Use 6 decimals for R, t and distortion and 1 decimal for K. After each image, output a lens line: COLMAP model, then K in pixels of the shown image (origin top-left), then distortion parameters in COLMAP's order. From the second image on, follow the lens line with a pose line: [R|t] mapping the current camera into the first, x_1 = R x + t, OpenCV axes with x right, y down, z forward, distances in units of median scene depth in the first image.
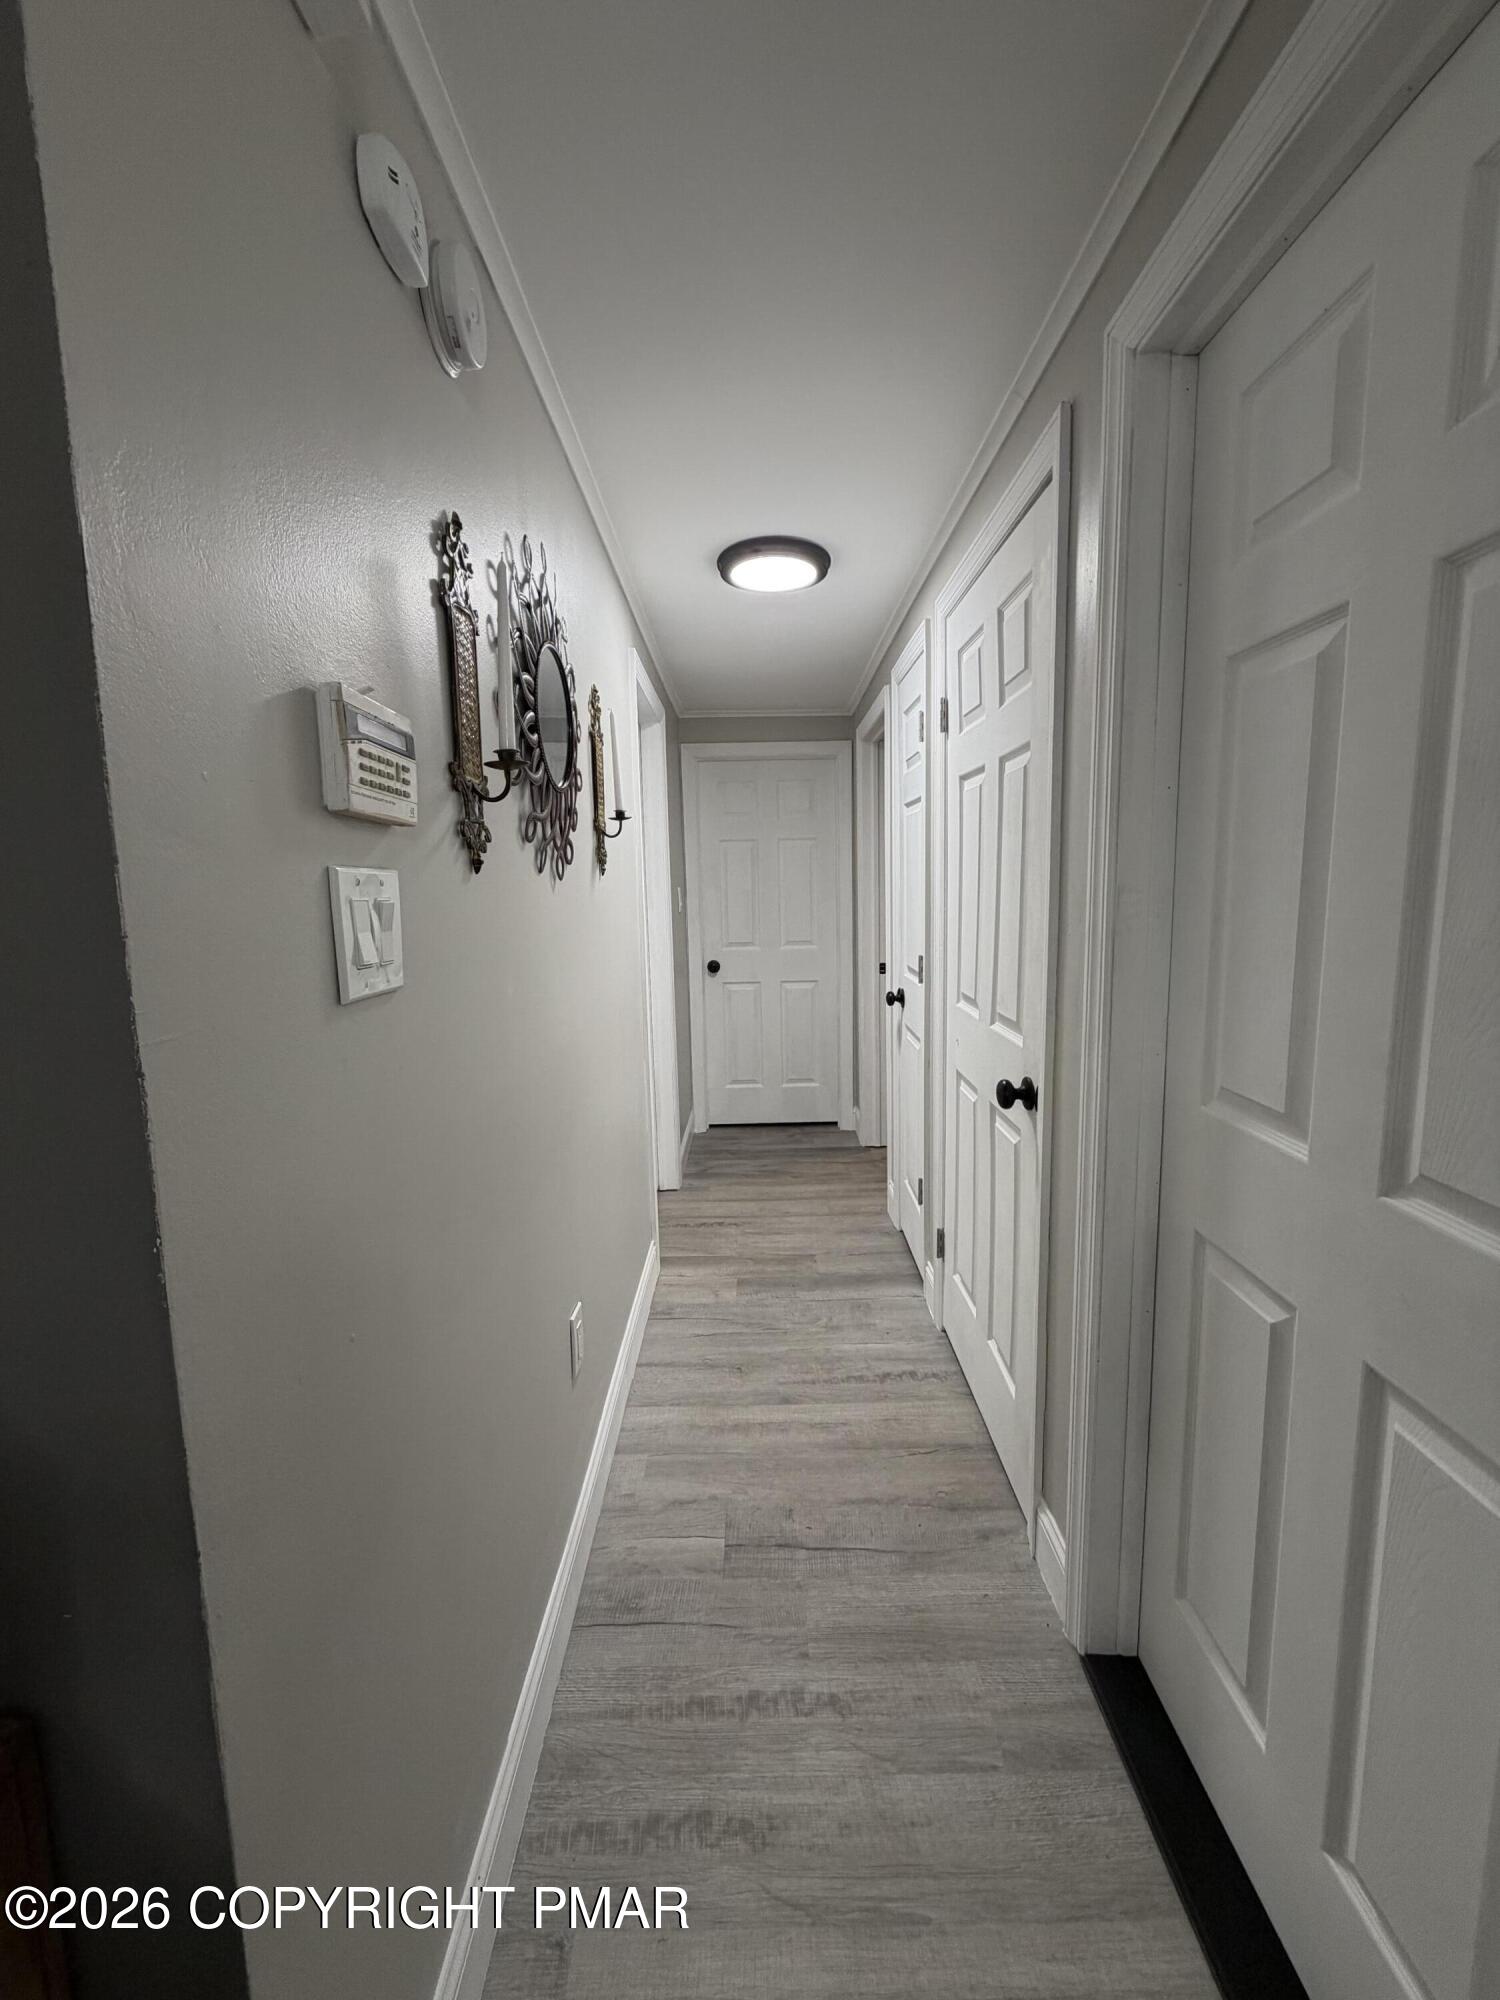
lens RADIAL K [[796.2, 0, 753.6], [0, 796.2, 991.4], [0, 0, 1]] dist [0.000877, -0.000037]
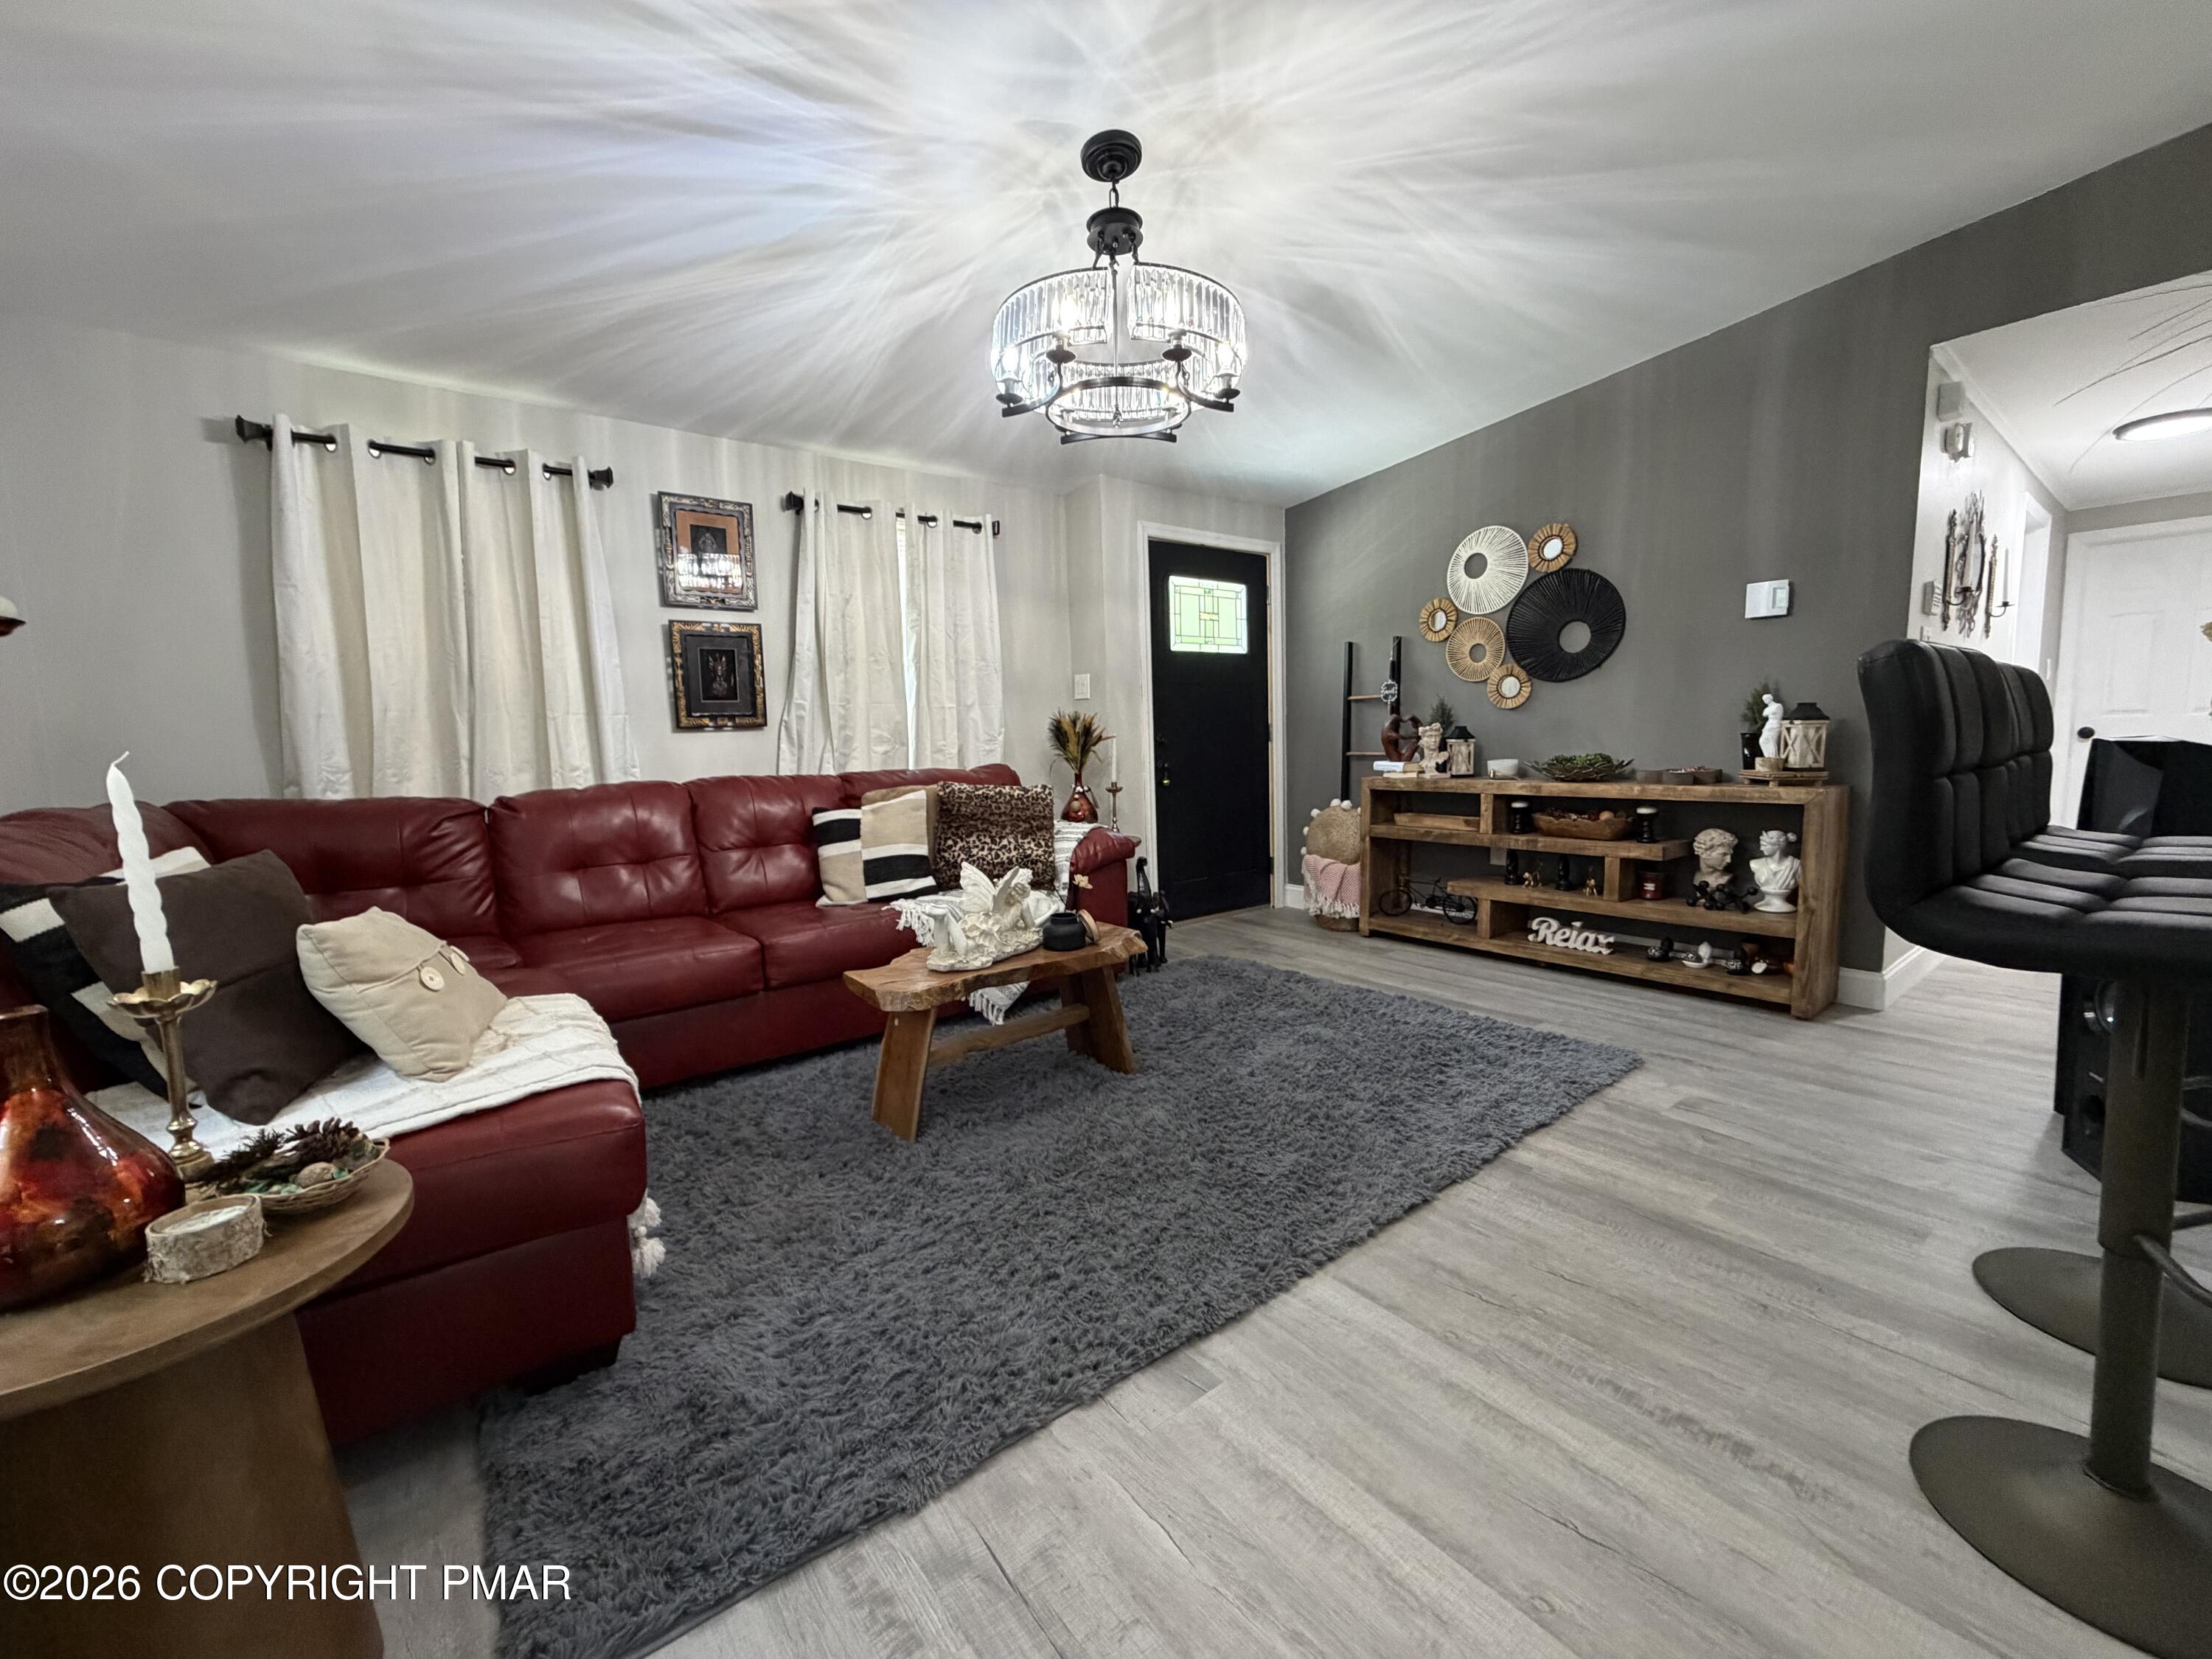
lens RADIAL K [[880.6, 0, 1116.7], [0, 880.6, 831.0], [0, 0, 1]] dist [0.000877, -0.000037]
pose [[0.615547, 0.088837, -0.783077, 0.206550], [-0.086248, 0.995252, 0.045112, 0.380486], [0.783367, 0.039771, 0.620286, -1.825009]]
